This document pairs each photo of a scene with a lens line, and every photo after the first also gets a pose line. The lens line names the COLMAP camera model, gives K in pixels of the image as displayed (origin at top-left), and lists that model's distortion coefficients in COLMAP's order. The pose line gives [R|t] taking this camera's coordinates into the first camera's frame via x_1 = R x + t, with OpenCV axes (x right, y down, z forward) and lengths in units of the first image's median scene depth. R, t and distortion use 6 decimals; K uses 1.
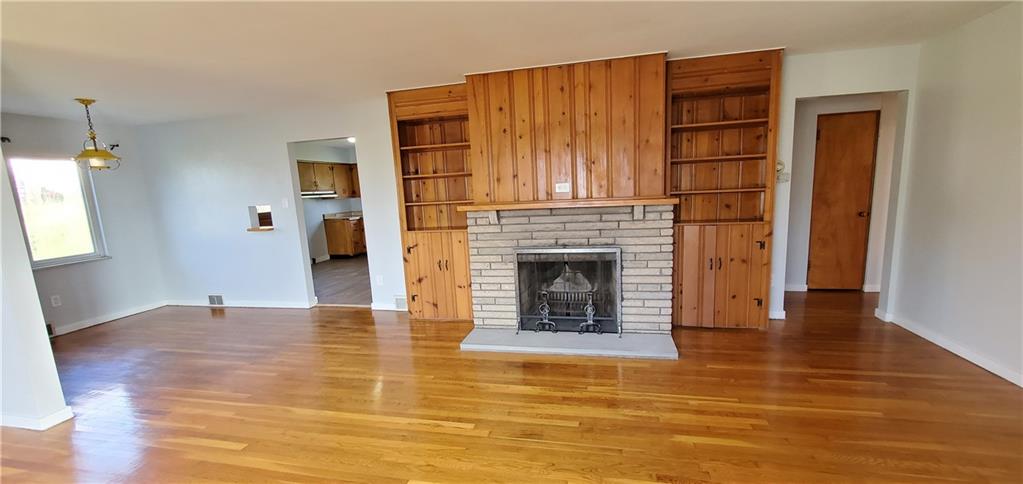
lens RADIAL K [[406.1, 0, 513.0], [0, 406.1, 249.4], [0, 0, 1]] dist [-0.000501, -0.000436]
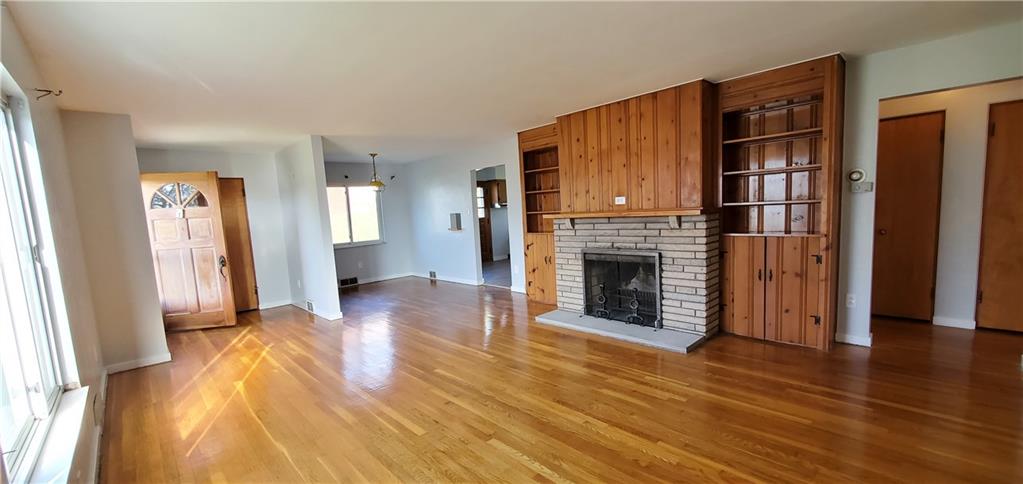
lens RADIAL K [[406.1, 0, 515.1], [0, 406.1, 247.6], [0, 0, 1]] dist [-0.000501, -0.000436]
pose [[0.838055, 0.054920, -0.542814, 0.517092], [-0.069004, 0.997601, -0.005602, 0.015730], [0.541204, 0.042151, 0.839834, -0.174270]]
